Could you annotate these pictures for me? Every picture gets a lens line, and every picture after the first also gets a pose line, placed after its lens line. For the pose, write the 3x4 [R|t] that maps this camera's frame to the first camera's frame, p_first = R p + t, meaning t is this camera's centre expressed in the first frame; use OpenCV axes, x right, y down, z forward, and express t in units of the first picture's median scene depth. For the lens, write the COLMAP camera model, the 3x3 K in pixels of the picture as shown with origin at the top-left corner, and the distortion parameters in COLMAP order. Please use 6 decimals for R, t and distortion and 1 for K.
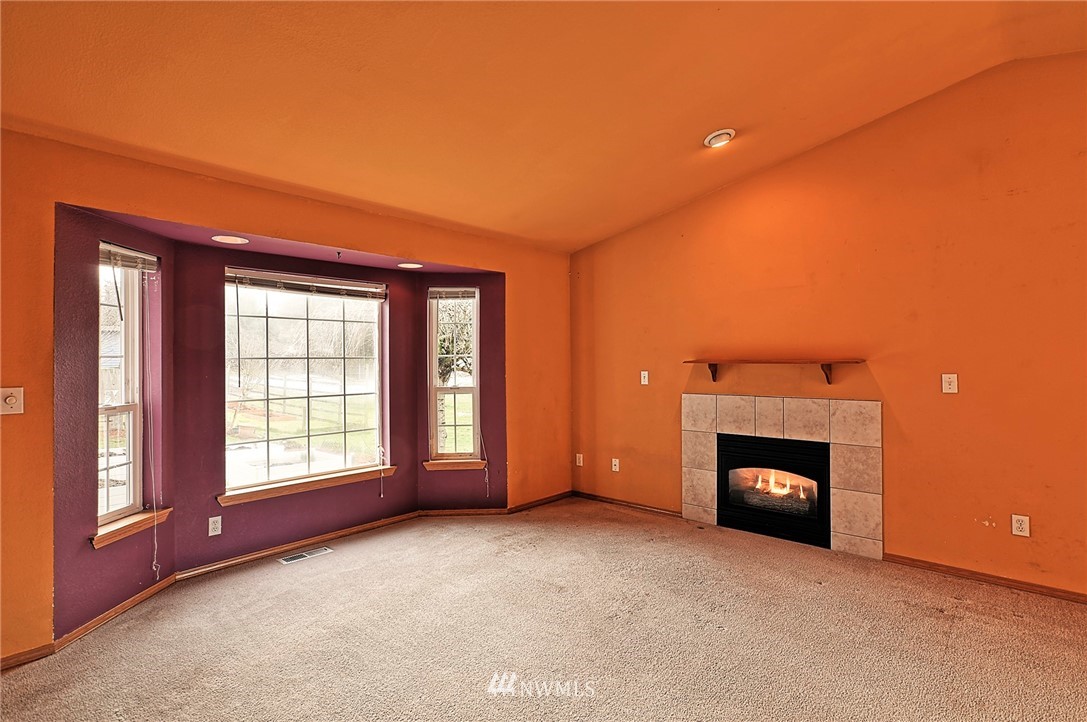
lens RADIAL K [[526.0, 0, 551.5], [0, 526.0, 364.3], [0, 0, 1]] dist [-0.017323, 0.019016]
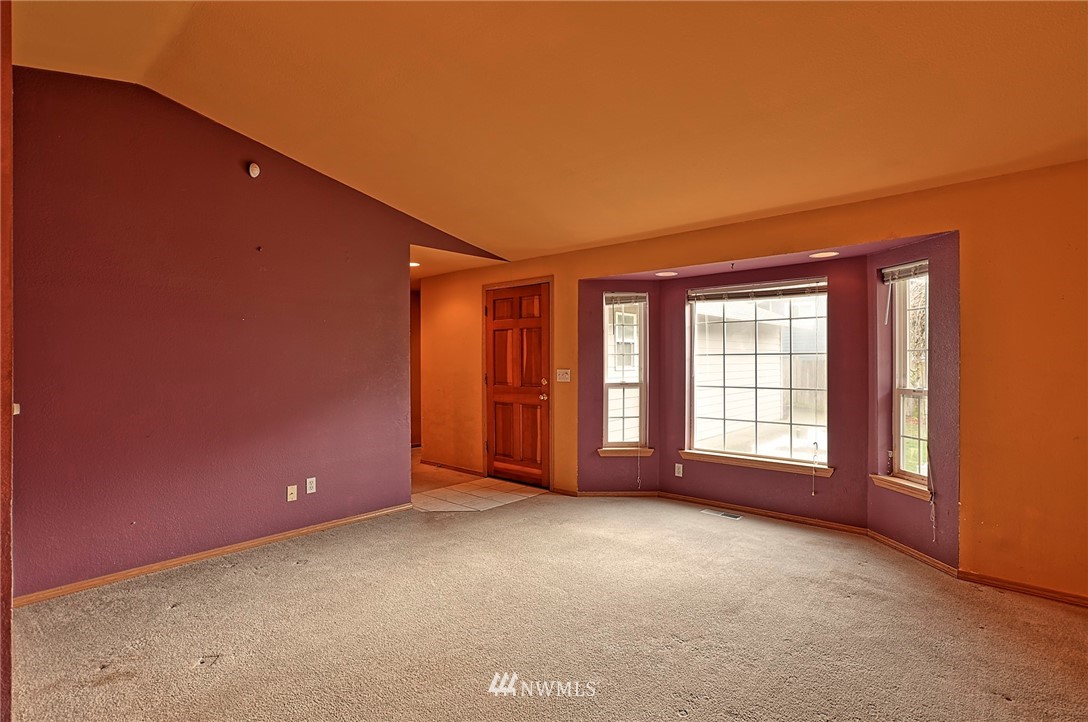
lens RADIAL K [[526.5, 0, 542.6], [0, 526.5, 362.0], [0, 0, 1]] dist [-0.017323, 0.019016]
pose [[0.006105, 0.005264, -0.999968, 0.681710], [-0.006852, 0.999963, 0.005223, 0.002364], [0.999958, 0.006820, 0.006141, 0.508717]]
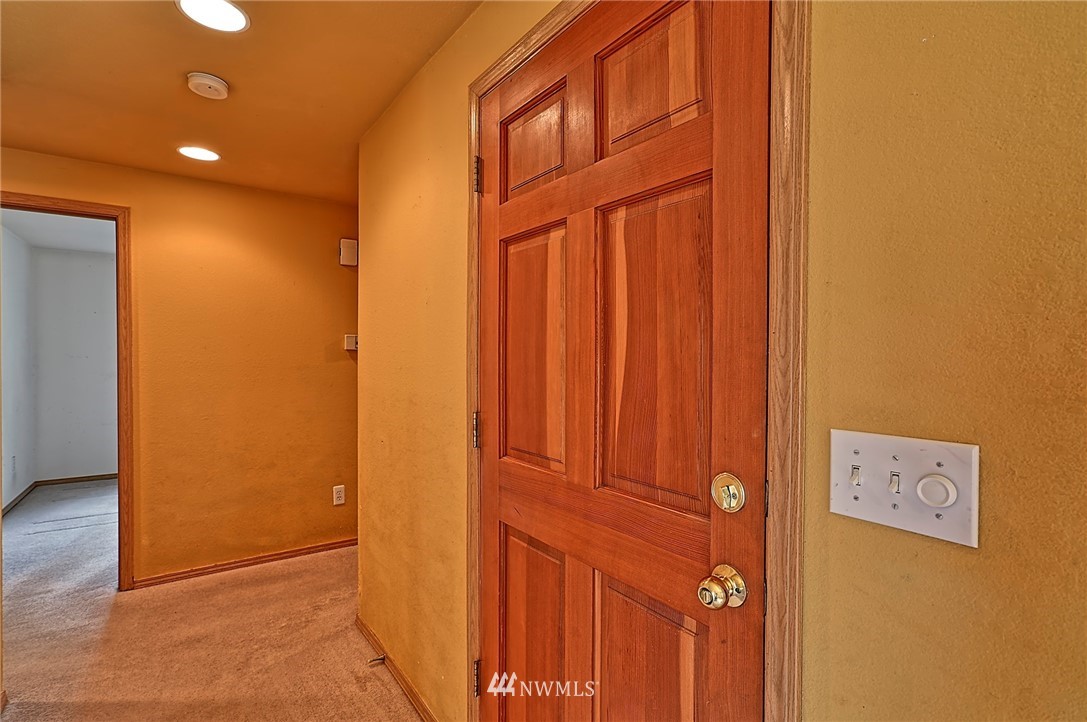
lens RADIAL K [[526.0, 0, 535.2], [0, 526.0, 361.4], [0, 0, 1]] dist [-0.017323, 0.019016]
pose [[-0.231107, 0.006153, -0.972909, -0.394366], [-0.016990, 0.999802, 0.010358, 0.002696], [0.972780, 0.018923, -0.230957, 0.492237]]
